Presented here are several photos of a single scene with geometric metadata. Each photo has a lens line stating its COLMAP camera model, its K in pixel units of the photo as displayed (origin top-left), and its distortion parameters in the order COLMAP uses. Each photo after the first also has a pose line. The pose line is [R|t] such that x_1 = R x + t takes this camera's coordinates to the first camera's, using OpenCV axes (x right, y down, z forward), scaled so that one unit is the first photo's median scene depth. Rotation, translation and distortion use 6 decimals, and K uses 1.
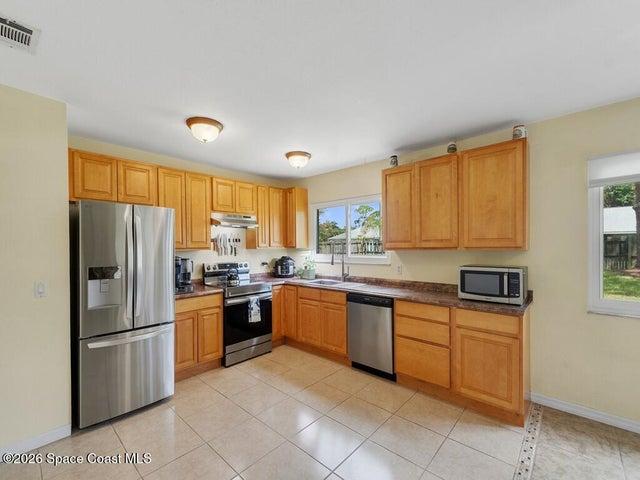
lens RADIAL K [[279.4, 0, 309.8], [0, 279.4, 247.7], [0, 0, 1]] dist [0.008417, 0.000000]
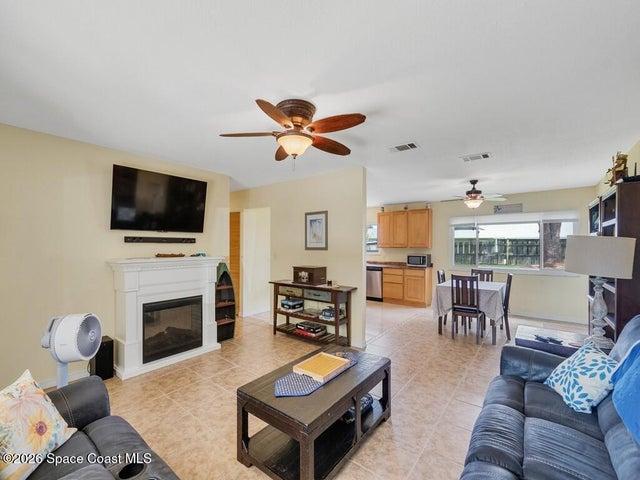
lens RADIAL K [[281.3, 0, 304.7], [0, 281.3, 247.1], [0, 0, 1]] dist [0.000501, -0.000168]
pose [[0.997825, 0.012185, 0.064784, -0.499552], [-0.012128, 0.999926, -0.001280, 0.012120], [-0.064794, 0.000492, 0.997899, -1.312148]]
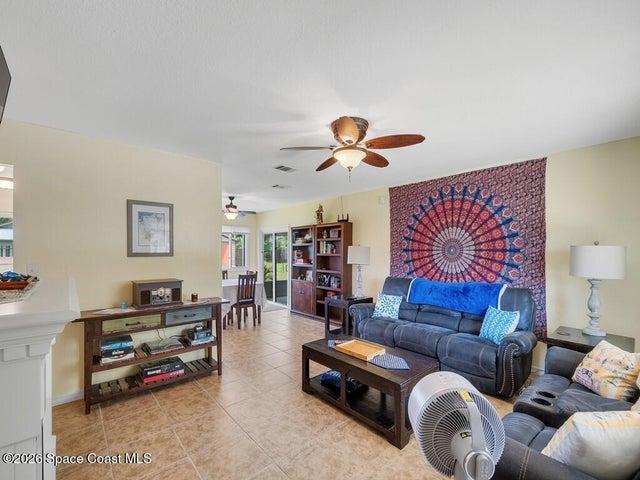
lens RADIAL K [[280.2, 0, 309.1], [0, 280.2, 249.6], [0, 0, 1]] dist [0.002069, 0.000215]
pose [[0.113833, 0.017420, 0.993347, -1.256193], [0.002012, 0.999840, -0.017764, 0.018473], [-0.993498, 0.004021, 0.113779, -0.579855]]
